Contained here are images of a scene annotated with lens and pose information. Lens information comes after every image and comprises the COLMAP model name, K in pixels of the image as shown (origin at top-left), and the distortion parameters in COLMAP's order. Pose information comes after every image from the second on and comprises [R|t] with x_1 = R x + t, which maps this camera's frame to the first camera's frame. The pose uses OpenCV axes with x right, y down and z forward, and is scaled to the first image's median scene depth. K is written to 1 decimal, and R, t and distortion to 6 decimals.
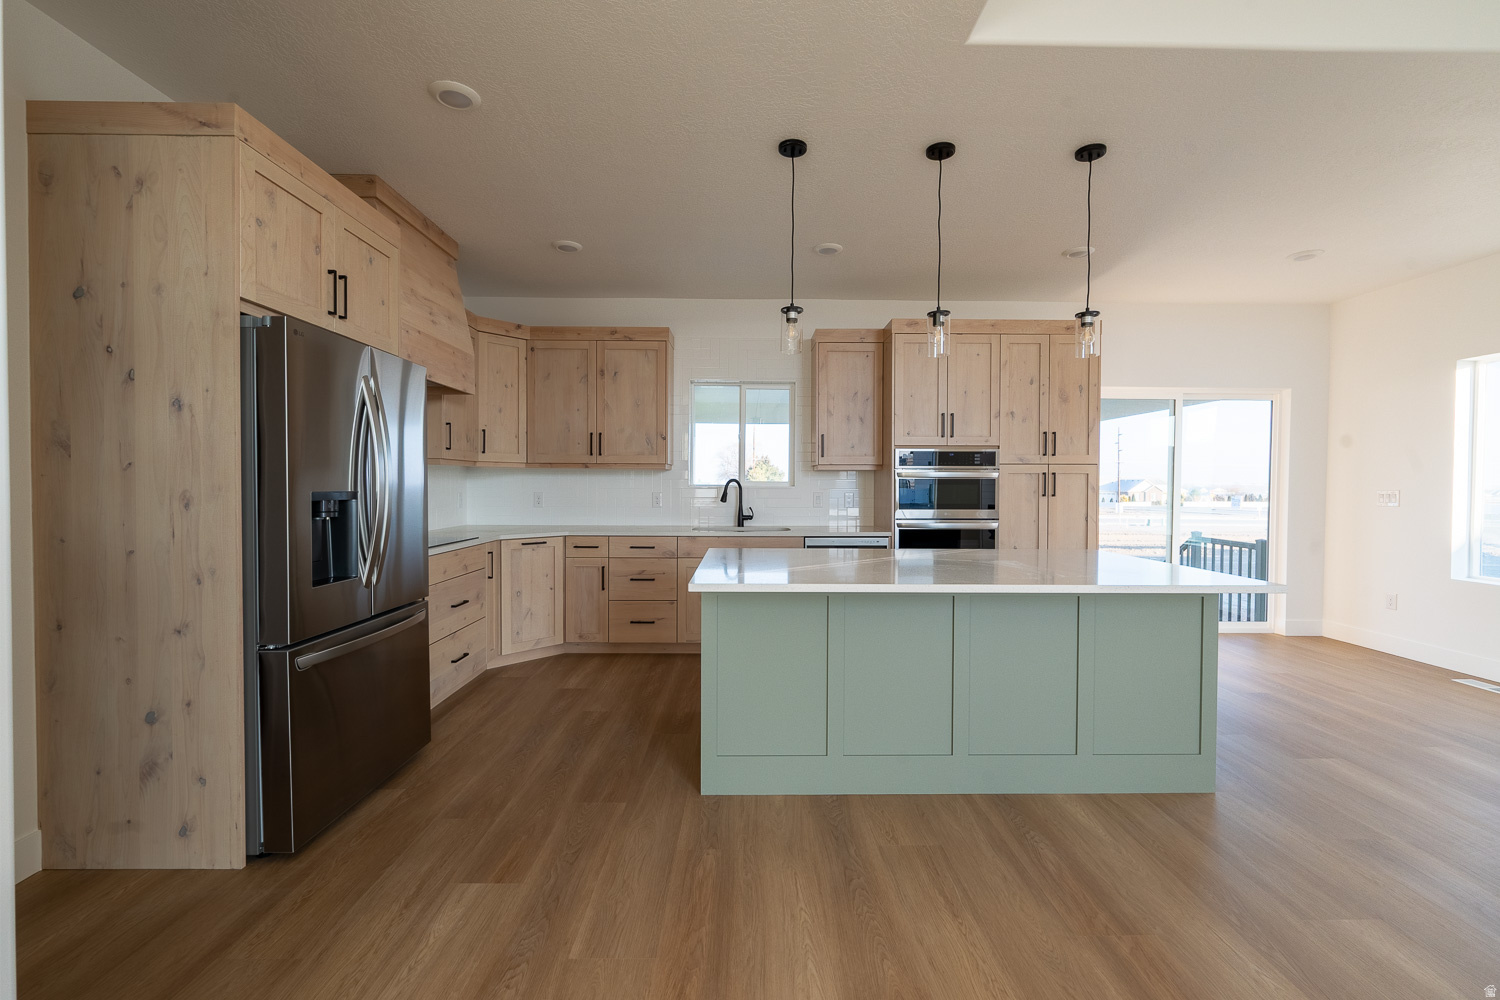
lens RADIAL K [[641.7, 0, 753.3], [0, 641.7, 497.9], [0, 0, 1]] dist [-0.005915, 0.000326]
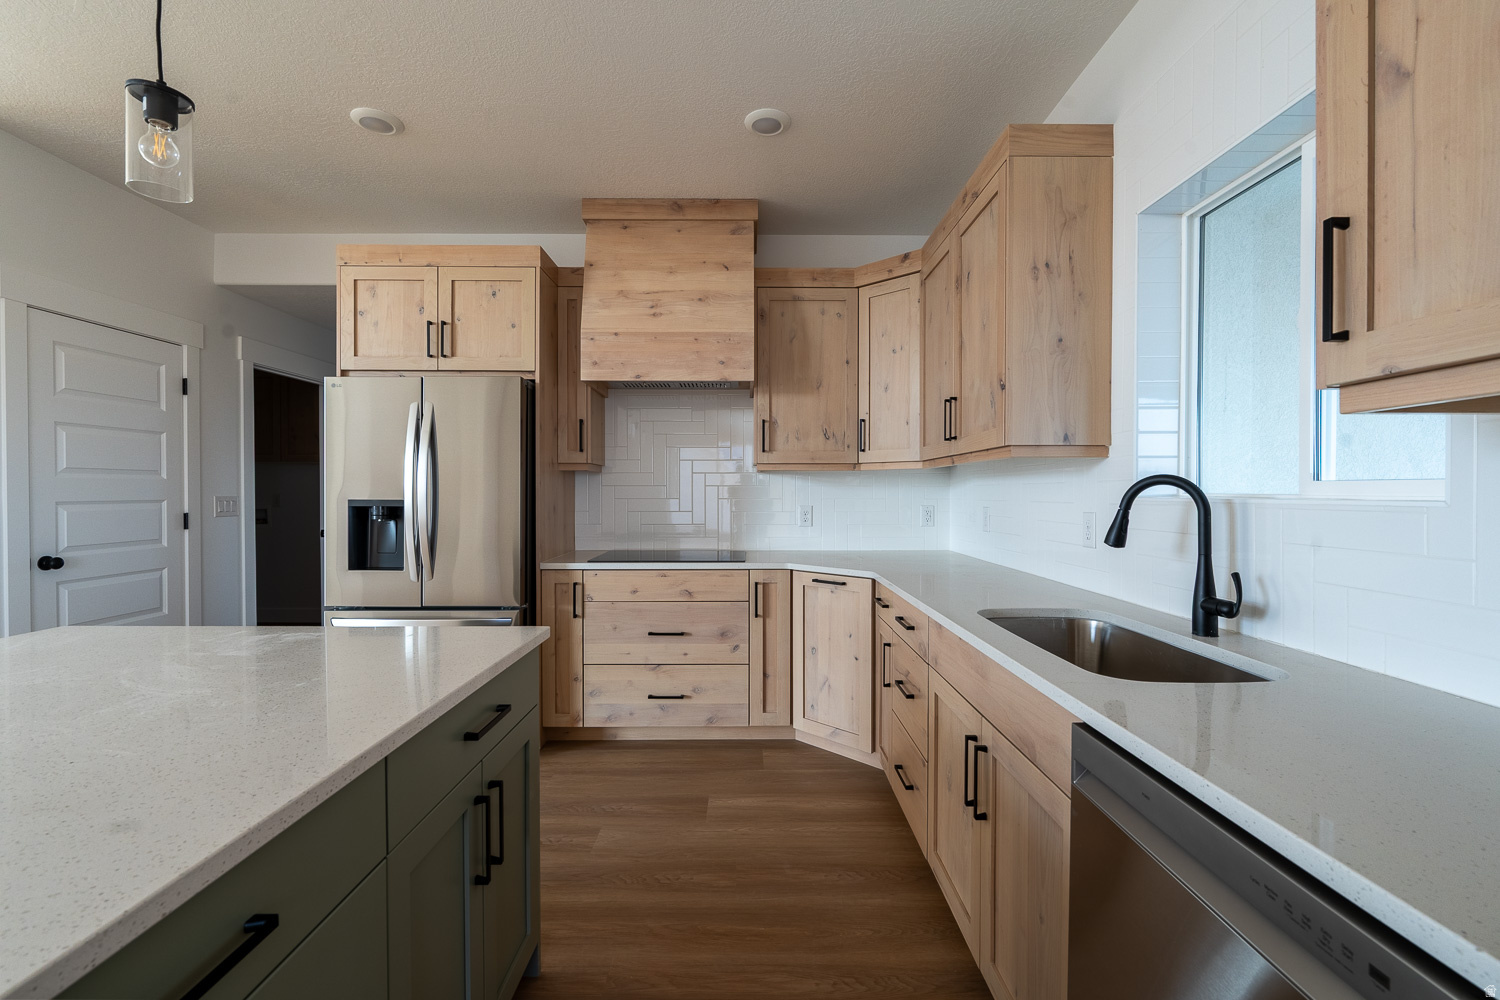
lens RADIAL K [[641.7, 0, 752.4], [0, 641.7, 498.2], [0, 0, 1]] dist [-0.005915, 0.000326]
pose [[-0.007518, 0.003321, -0.999966, 0.312095], [-0.021883, 0.999754, 0.003485, -0.016597], [0.999732, 0.021909, -0.007443, 0.881809]]
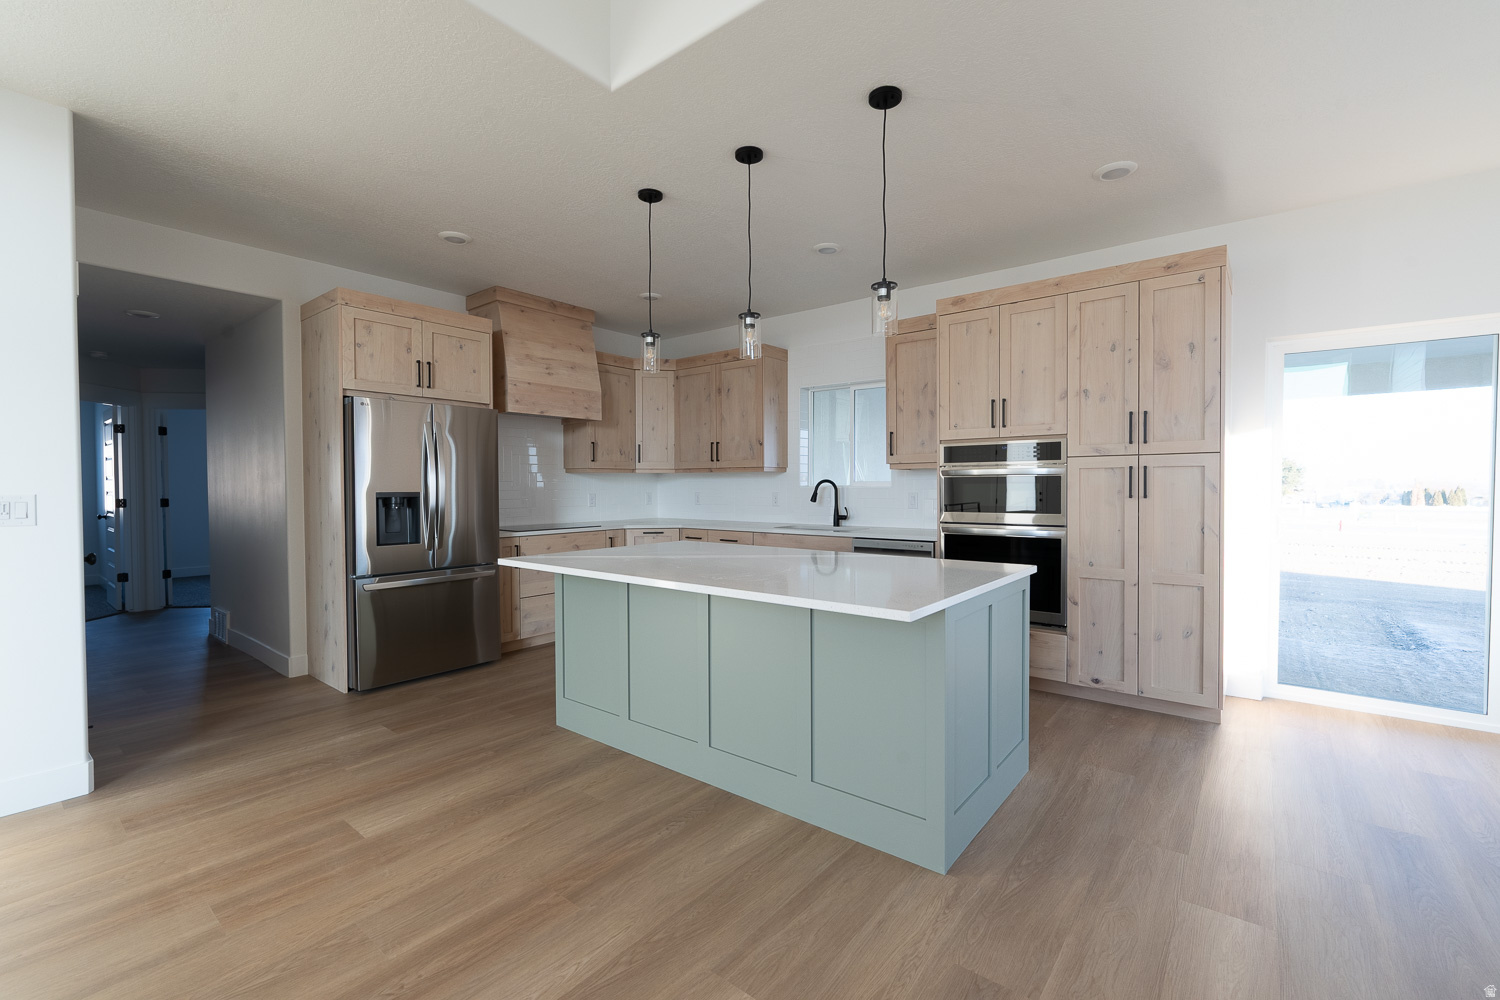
lens RADIAL K [[641.7, 0, 750.4], [0, 641.7, 498.5], [0, 0, 1]] dist [-0.005915, 0.000326]
pose [[0.772587, 0.005421, -0.634886, 0.583897], [-0.005651, 0.999983, 0.001662, -0.000396], [0.634884, 0.002303, 0.772604, 0.136089]]
